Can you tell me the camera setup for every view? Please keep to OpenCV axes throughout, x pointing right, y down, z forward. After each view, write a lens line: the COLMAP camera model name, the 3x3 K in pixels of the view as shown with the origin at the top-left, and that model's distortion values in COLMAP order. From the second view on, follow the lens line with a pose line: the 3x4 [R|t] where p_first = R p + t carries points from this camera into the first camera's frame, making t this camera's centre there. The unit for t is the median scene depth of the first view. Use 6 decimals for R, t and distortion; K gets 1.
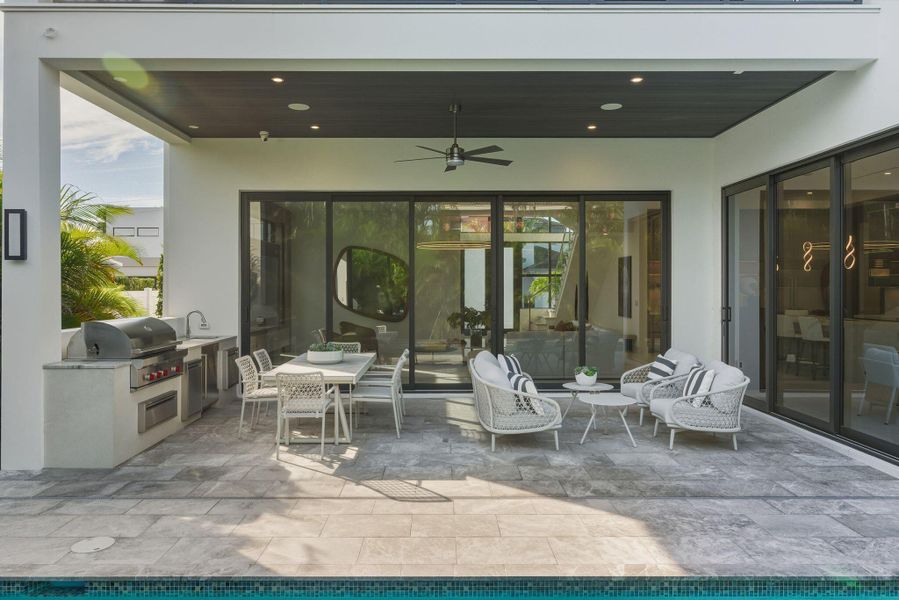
lens RADIAL K [[611.6, 0, 448.7], [0, 611.6, 291.4], [0, 0, 1]] dist [-0.014195, -0.001240]
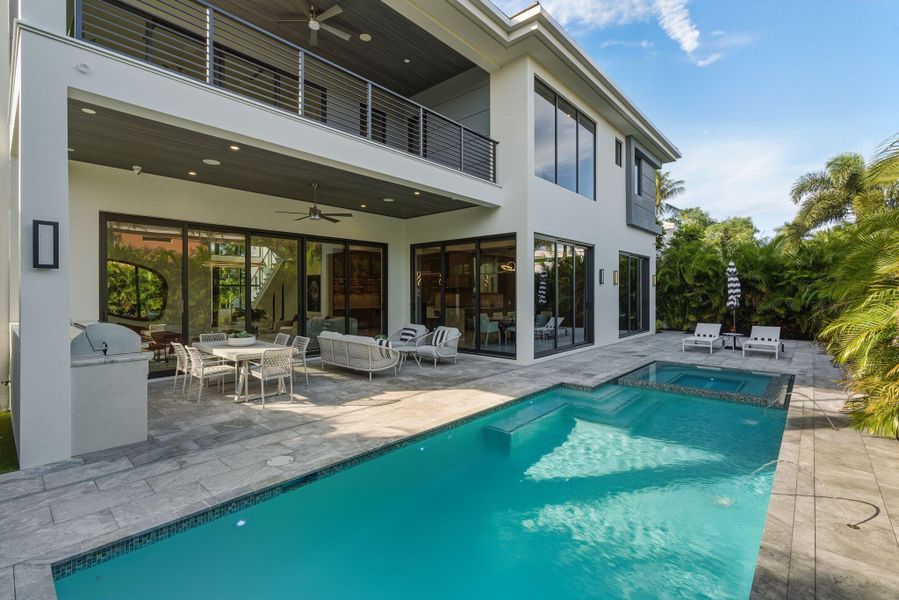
lens RADIAL K [[403.9, 0, 446.2], [0, 403.9, 295.9], [0, 0, 1]] dist [-0.003700, 0.000500]
pose [[0.676731, -0.005048, 0.736213, -0.752466], [0.005778, 0.999982, 0.001545, -0.000001], [-0.736207, 0.003209, 0.676749, -0.002856]]
